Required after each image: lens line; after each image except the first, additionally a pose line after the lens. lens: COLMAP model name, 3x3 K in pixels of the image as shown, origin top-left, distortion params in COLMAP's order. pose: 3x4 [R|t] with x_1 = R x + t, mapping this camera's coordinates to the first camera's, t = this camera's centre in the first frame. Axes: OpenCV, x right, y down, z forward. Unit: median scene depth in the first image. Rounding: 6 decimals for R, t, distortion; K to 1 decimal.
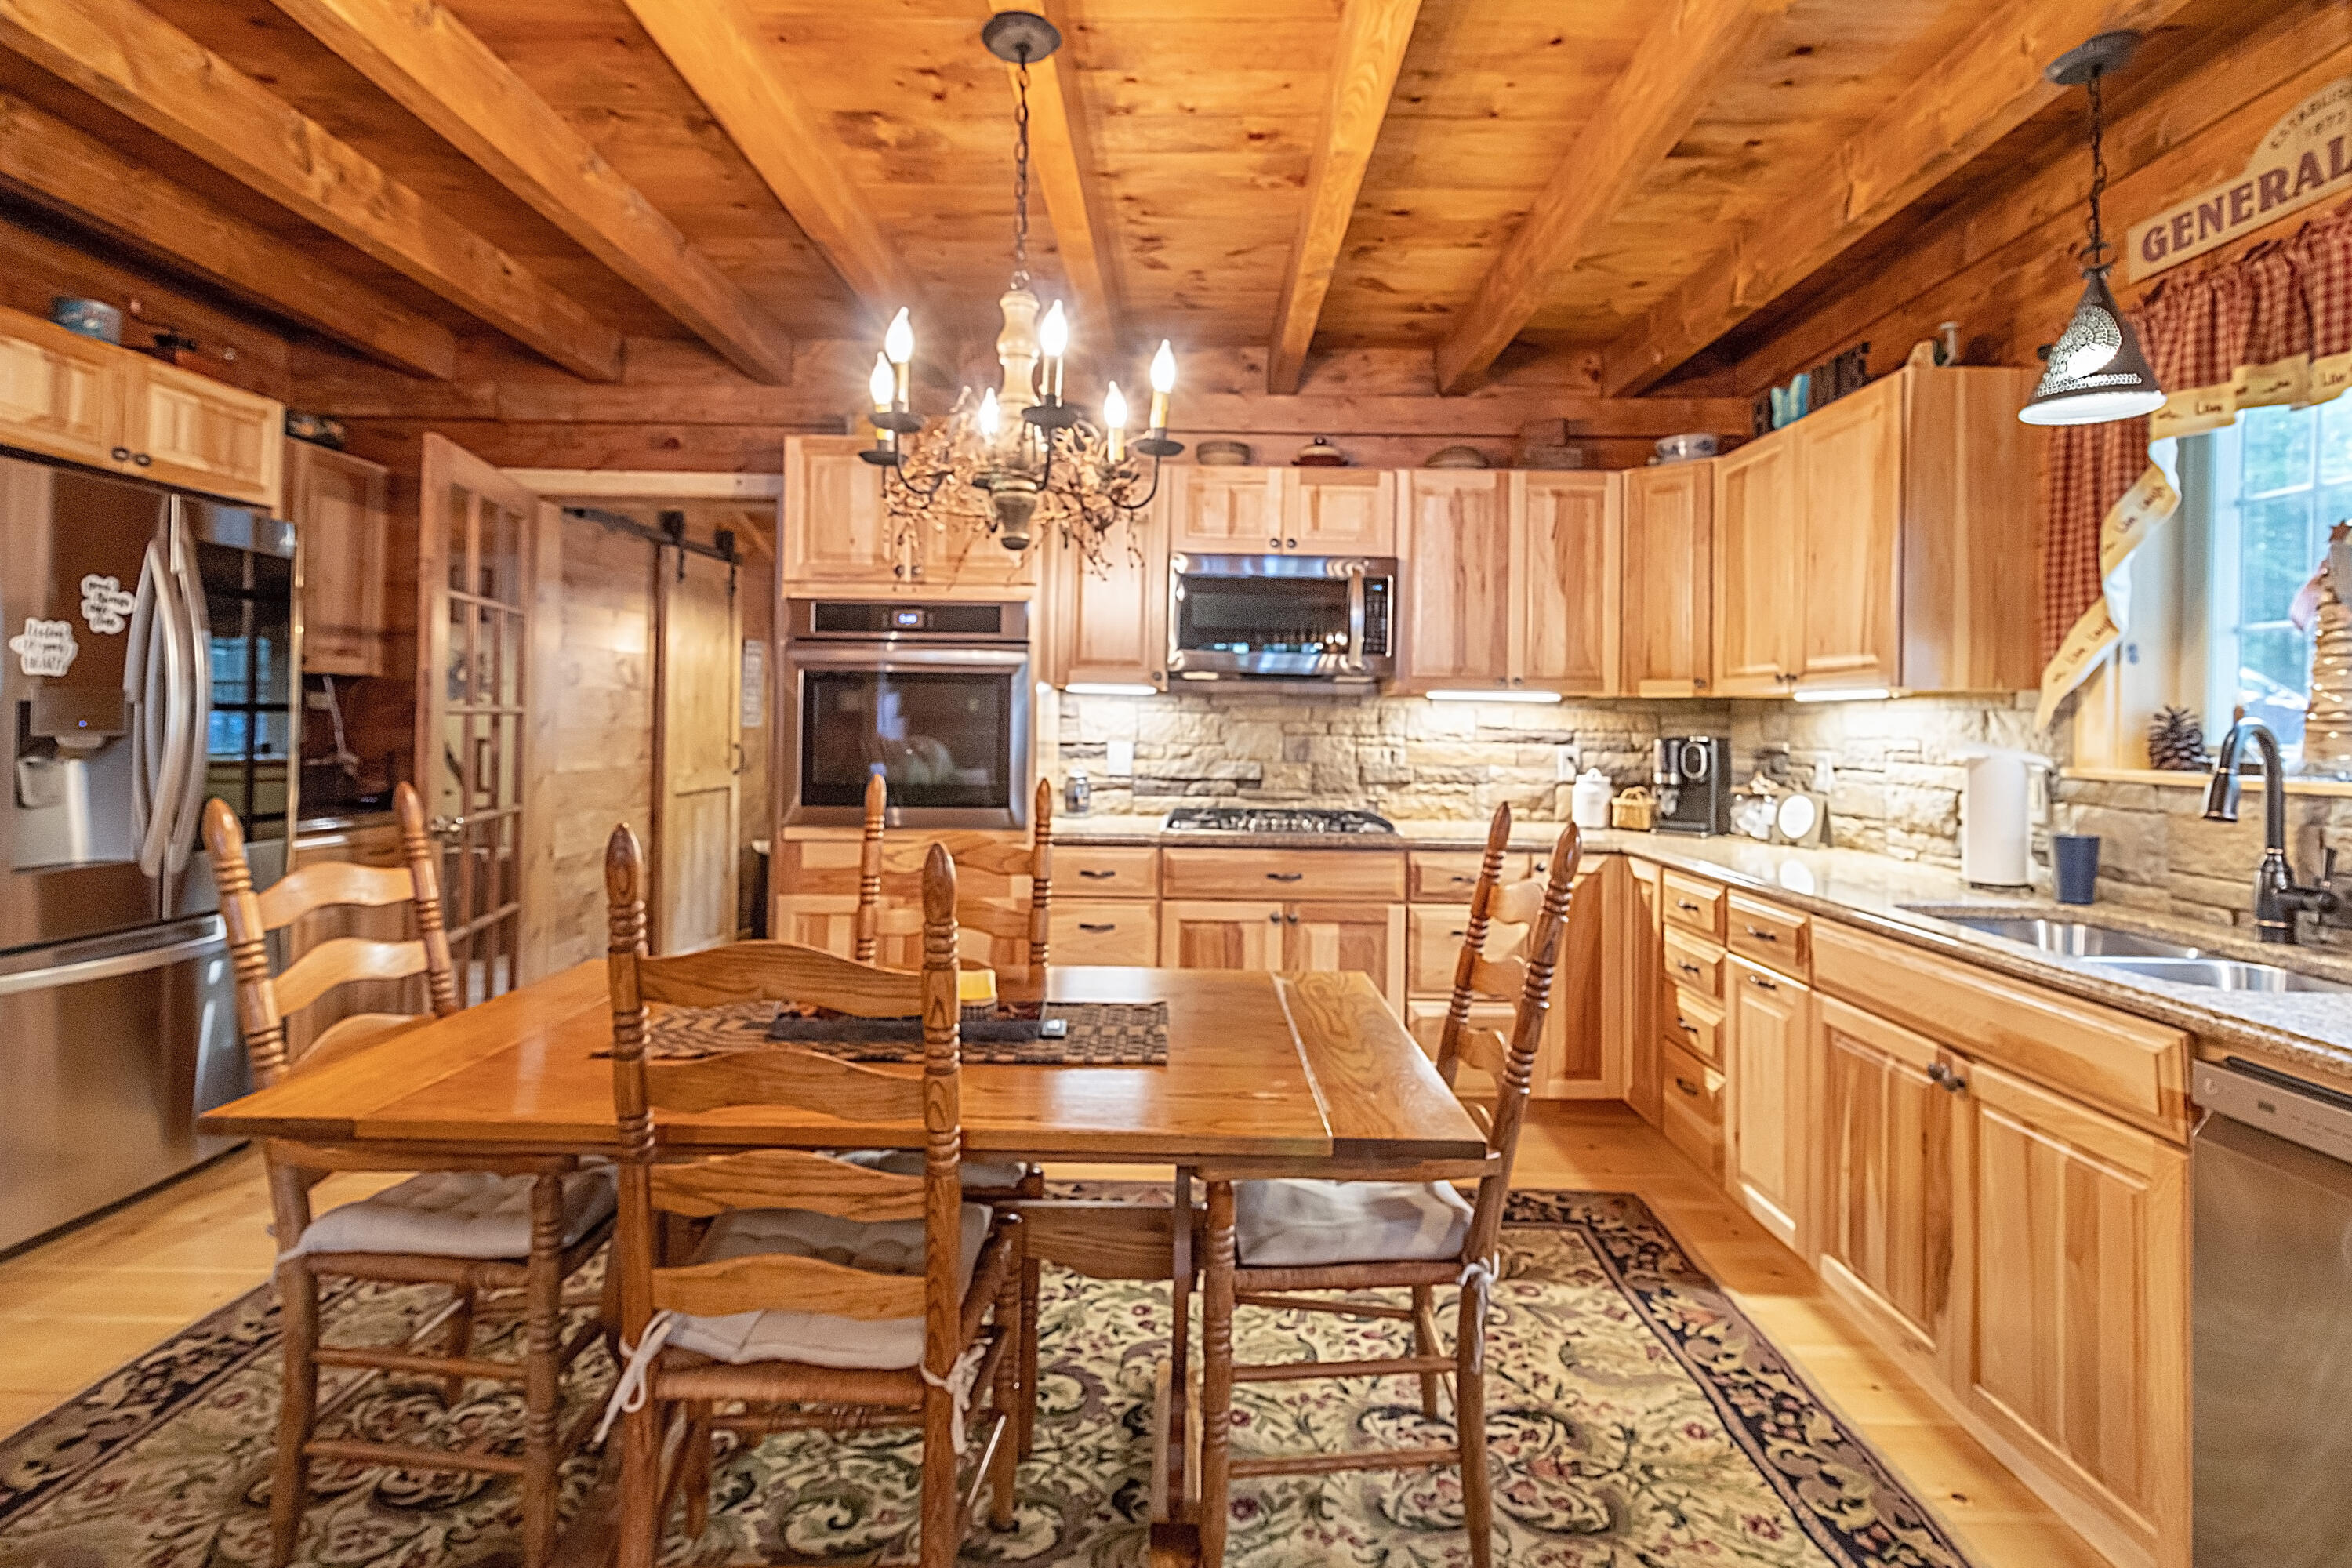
lens RADIAL K [[1089.1, 0, 1180.8], [0, 1089.1, 709.9], [0, 0, 1]] dist [0.003092, -0.001569]
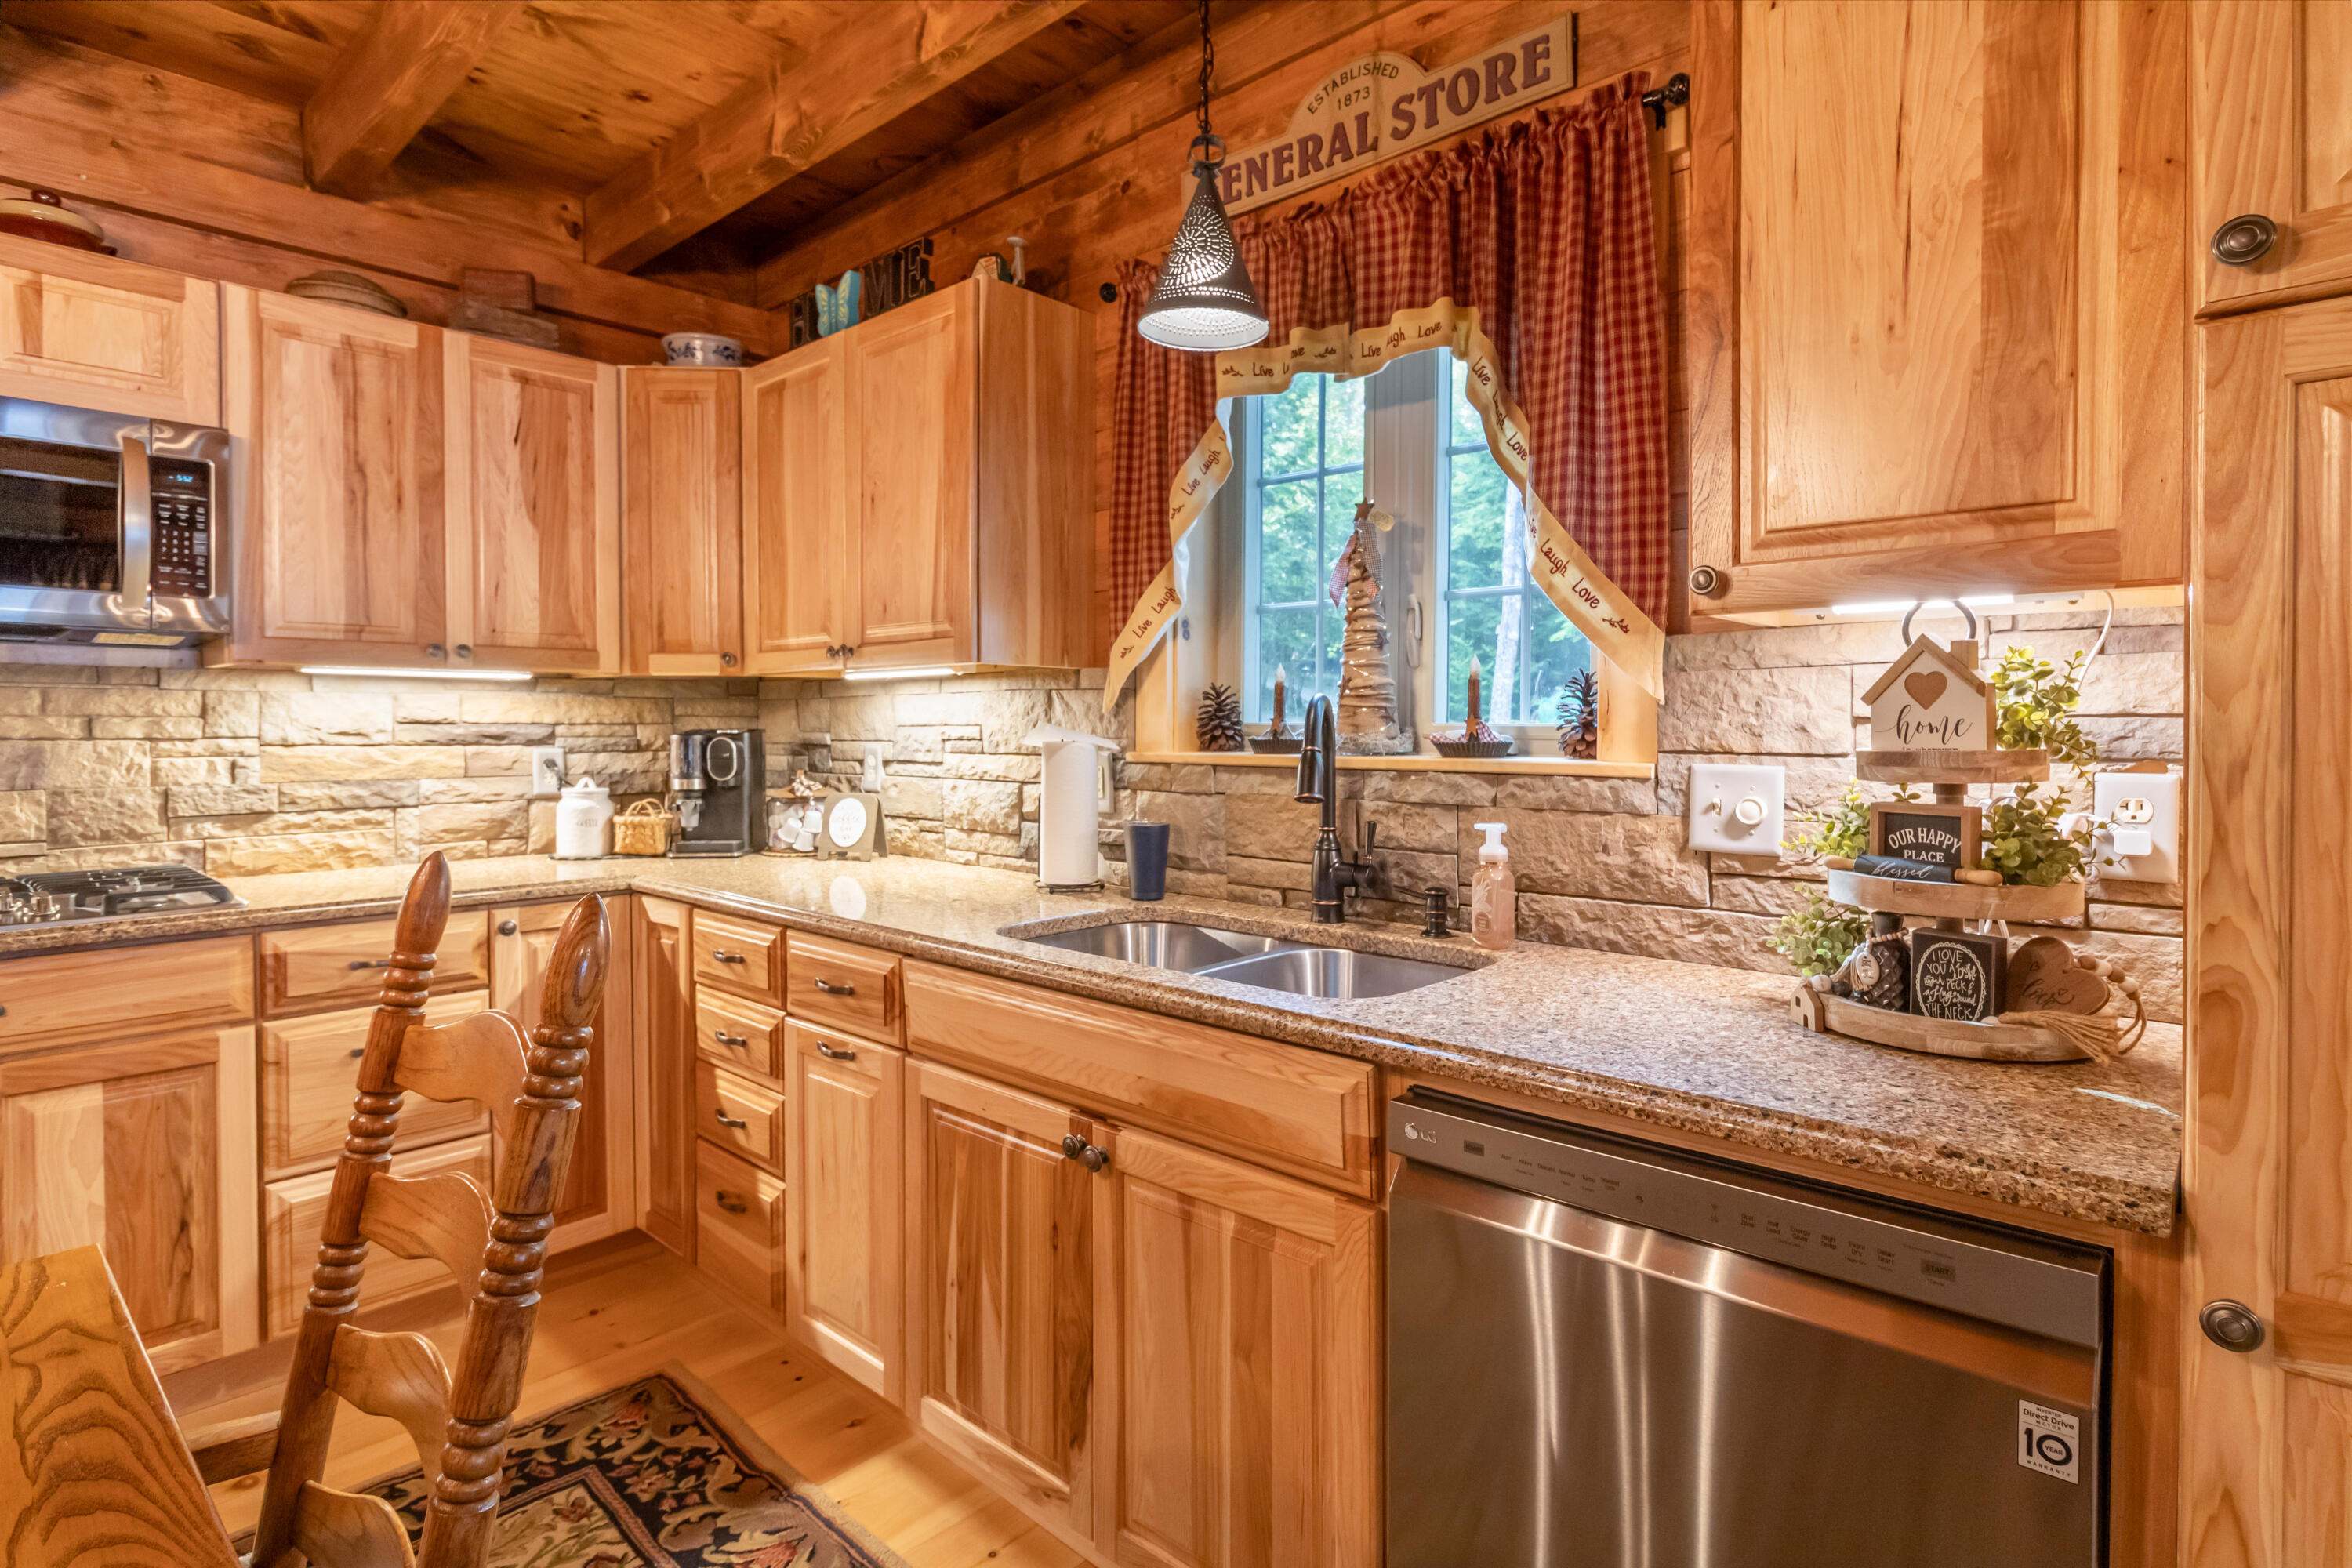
lens RADIAL K [[1152.8, 0, 1166.4], [0, 1152.8, 740.3], [0, 0, 1]] dist [0.006371, -0.001891]
pose [[0.665131, -0.025224, 0.746300, 0.091911], [0.003838, 0.999532, 0.030362, 0.012373], [-0.746717, -0.017331, 0.664917, 0.287776]]
